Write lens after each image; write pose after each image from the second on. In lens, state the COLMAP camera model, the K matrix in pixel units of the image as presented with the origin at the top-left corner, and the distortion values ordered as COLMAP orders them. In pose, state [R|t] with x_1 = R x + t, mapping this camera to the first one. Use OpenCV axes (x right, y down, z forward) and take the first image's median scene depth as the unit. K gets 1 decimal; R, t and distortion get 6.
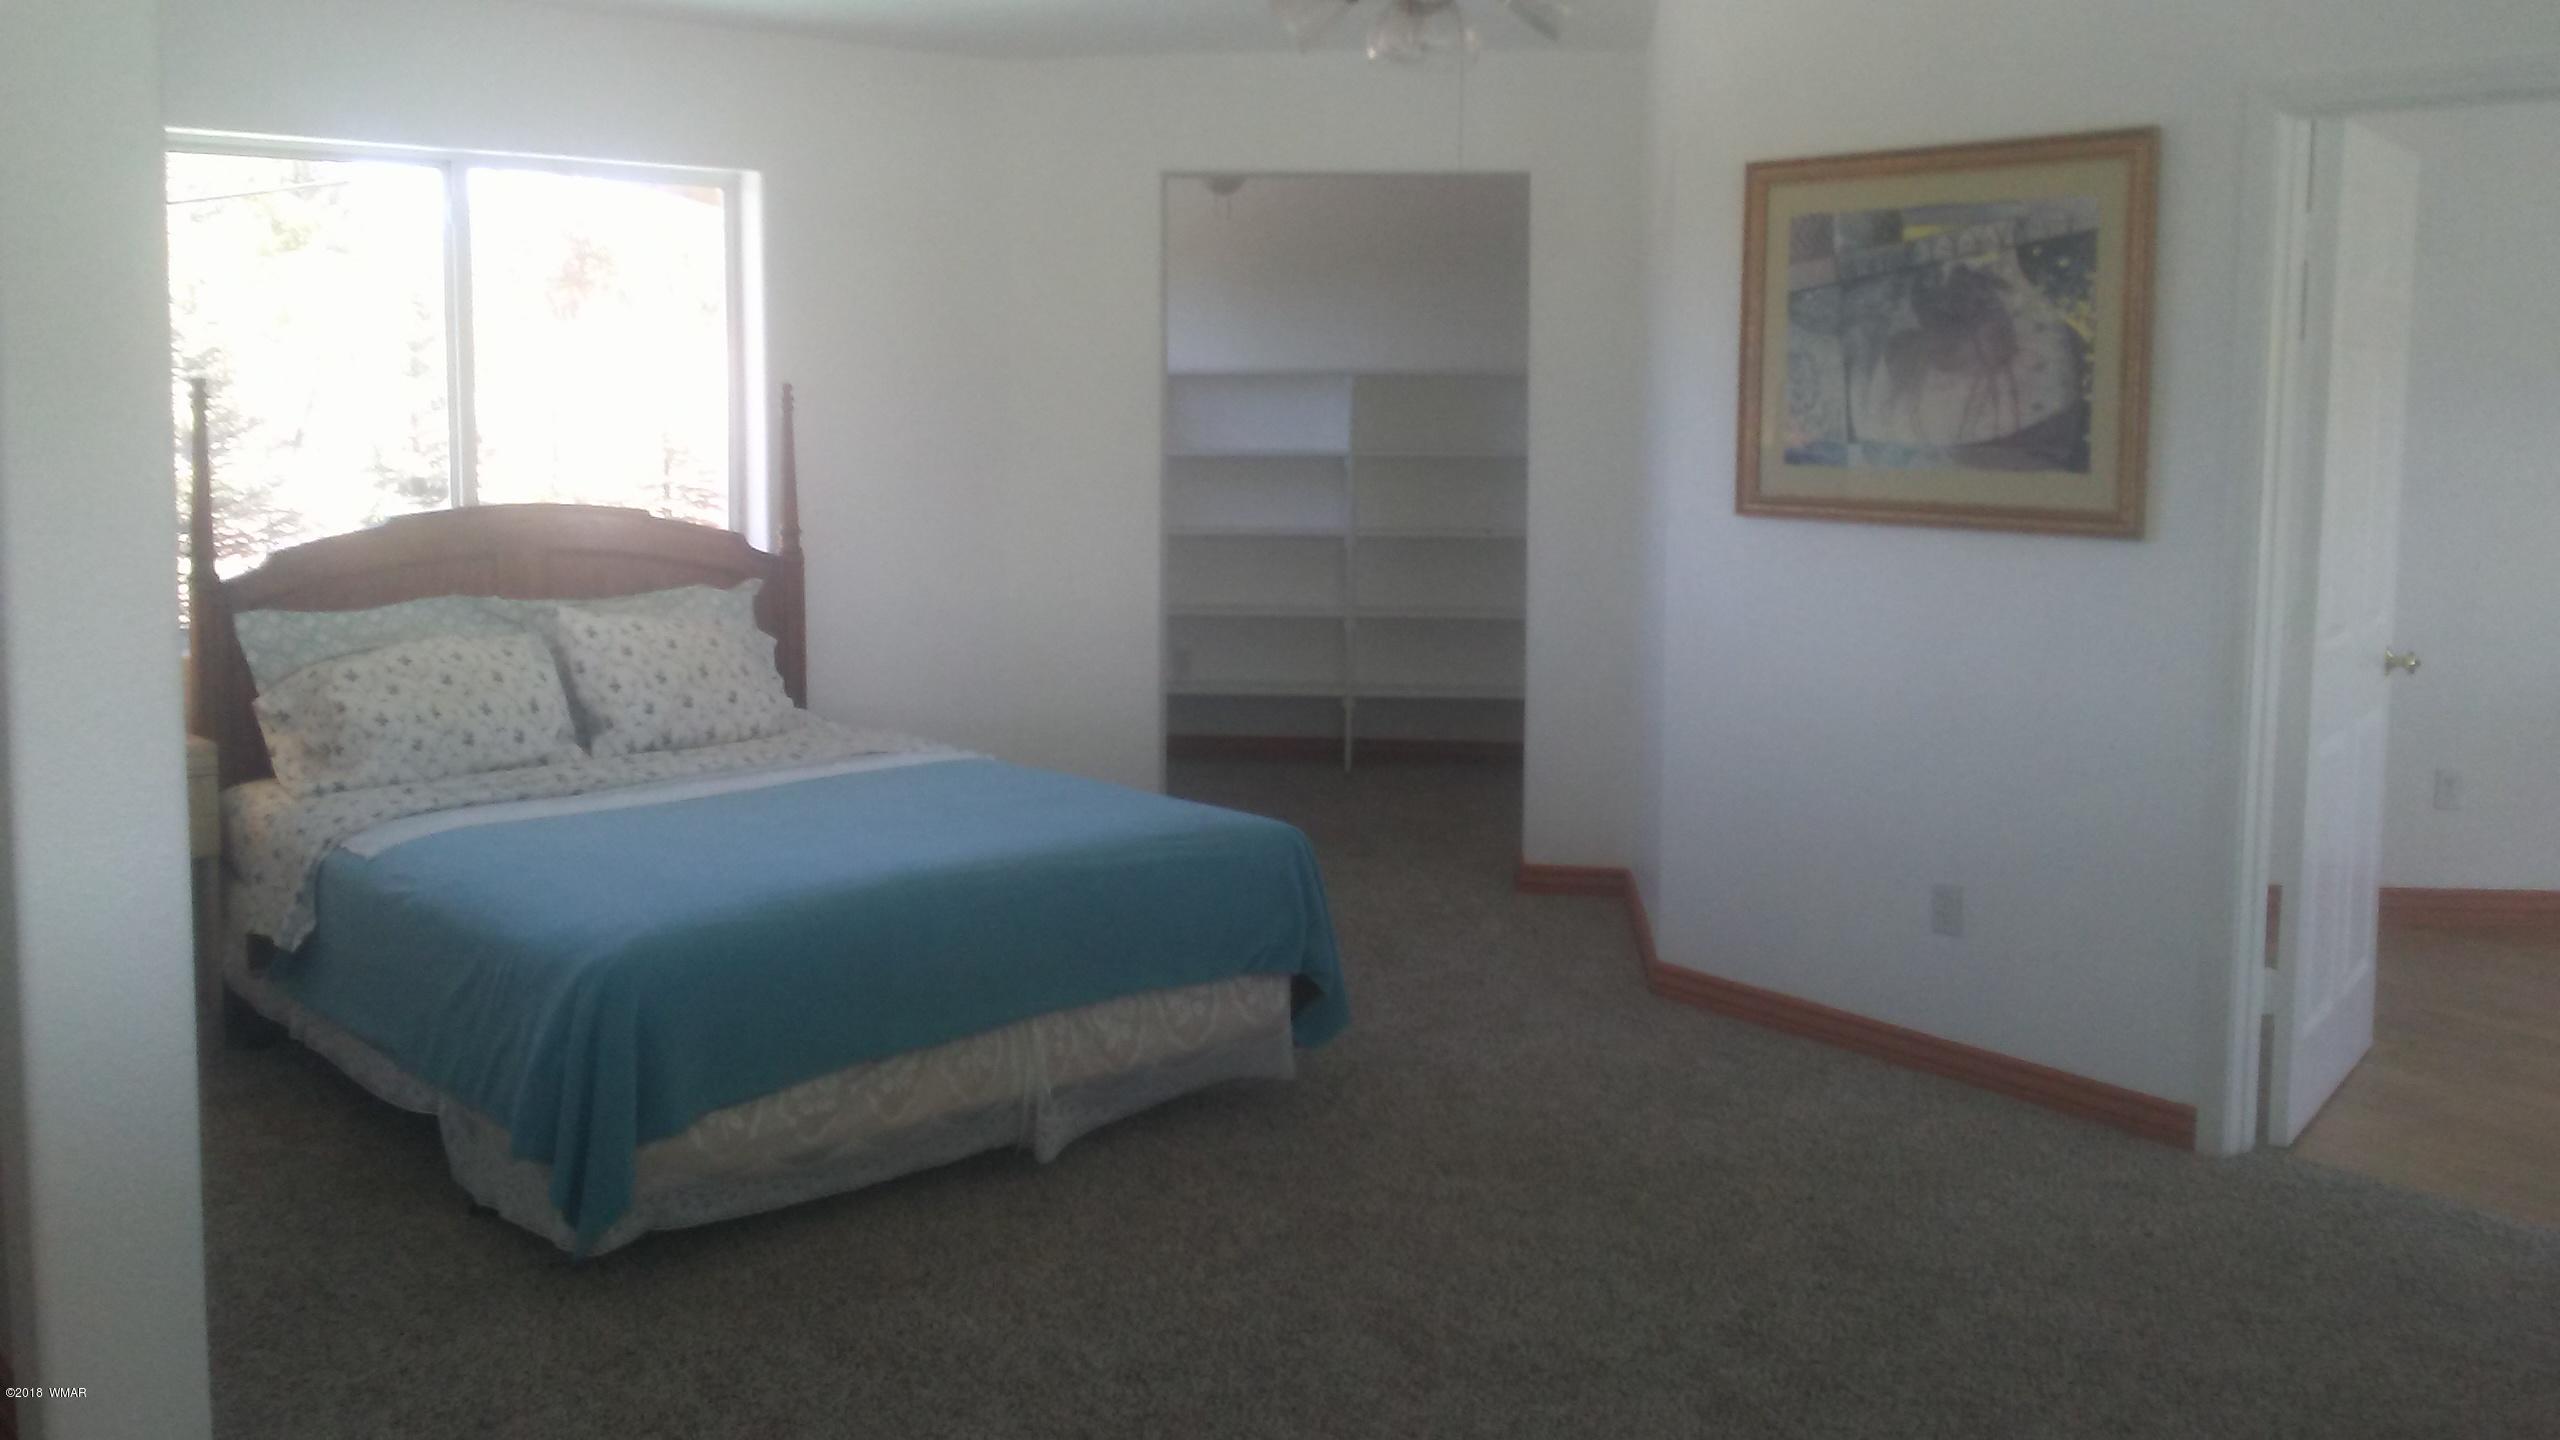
lens RADIAL K [[2374.5, 0, 1282.4], [0, 2374.5, 610.5], [0, 0, 1]] dist [-0.005609, 0.211671]
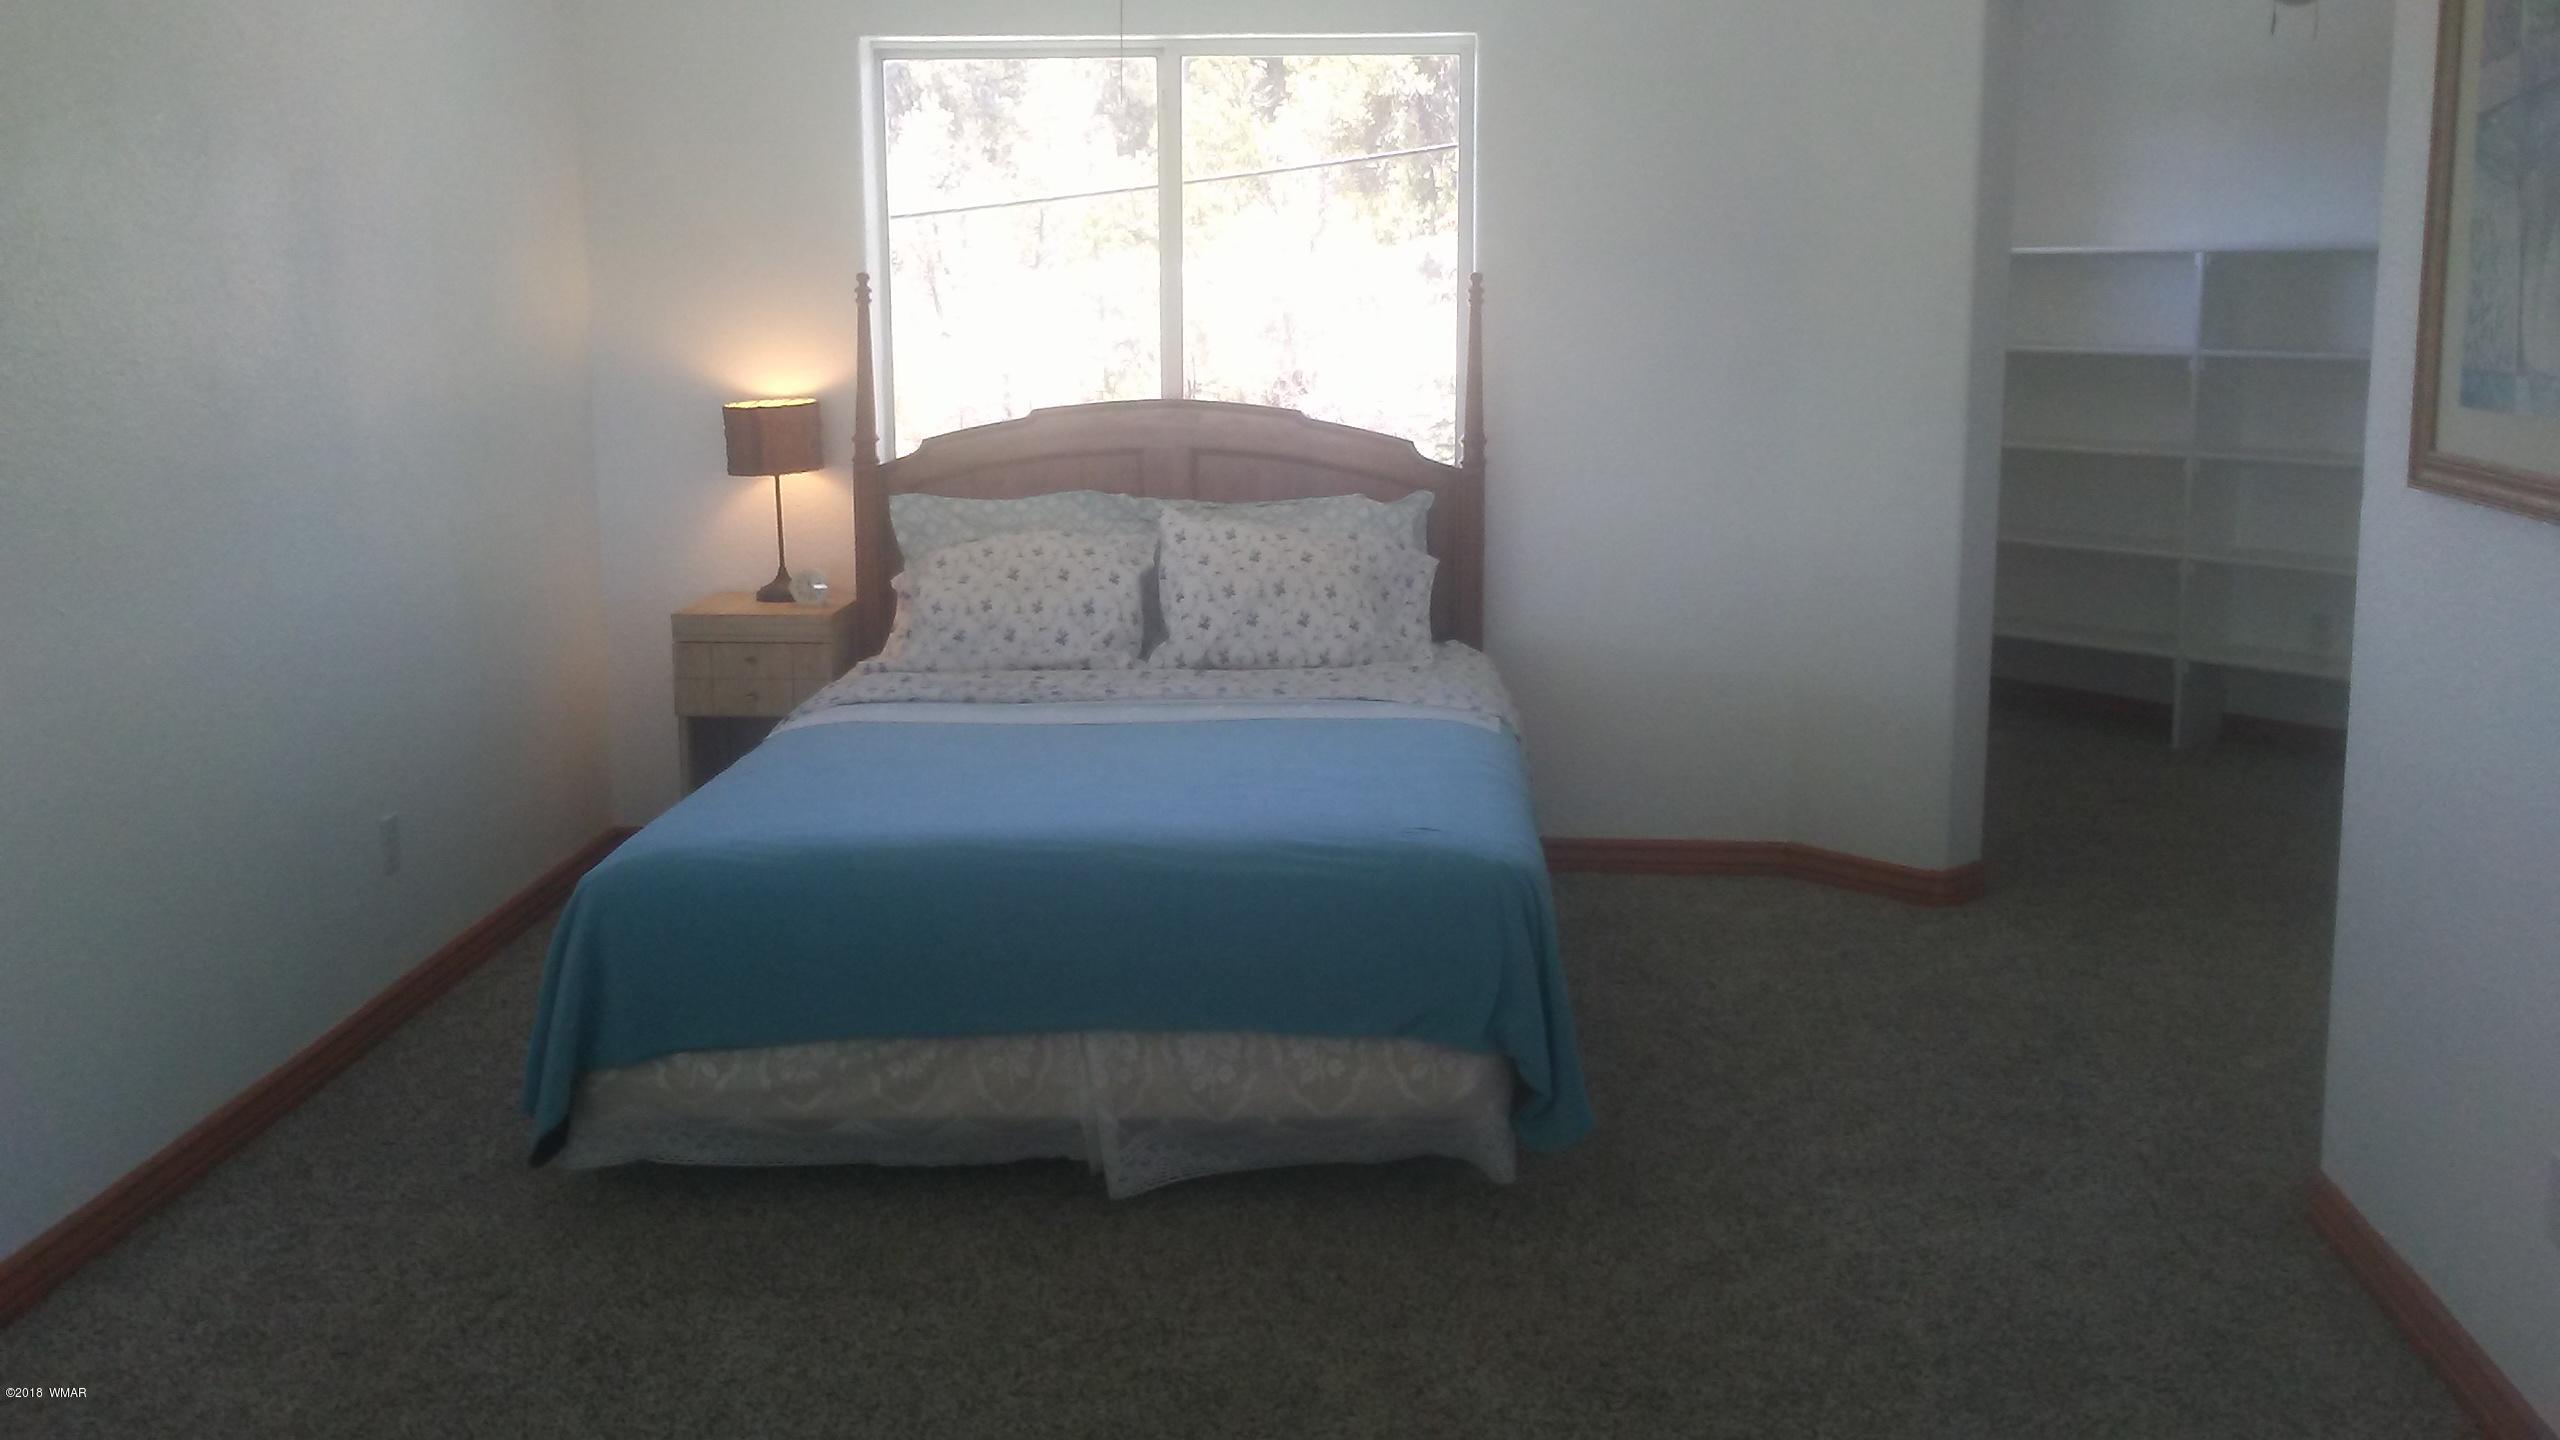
lens RADIAL K [[2374.5, 0, 1282.4], [0, 2374.5, 610.5], [0, 0, 1]] dist [-0.005609, 0.211671]
pose [[0.711934, 0.097070, -0.695505, 0.420628], [-0.060582, 0.995198, 0.076884, -0.038828], [0.699628, -0.012601, 0.714396, 0.358282]]
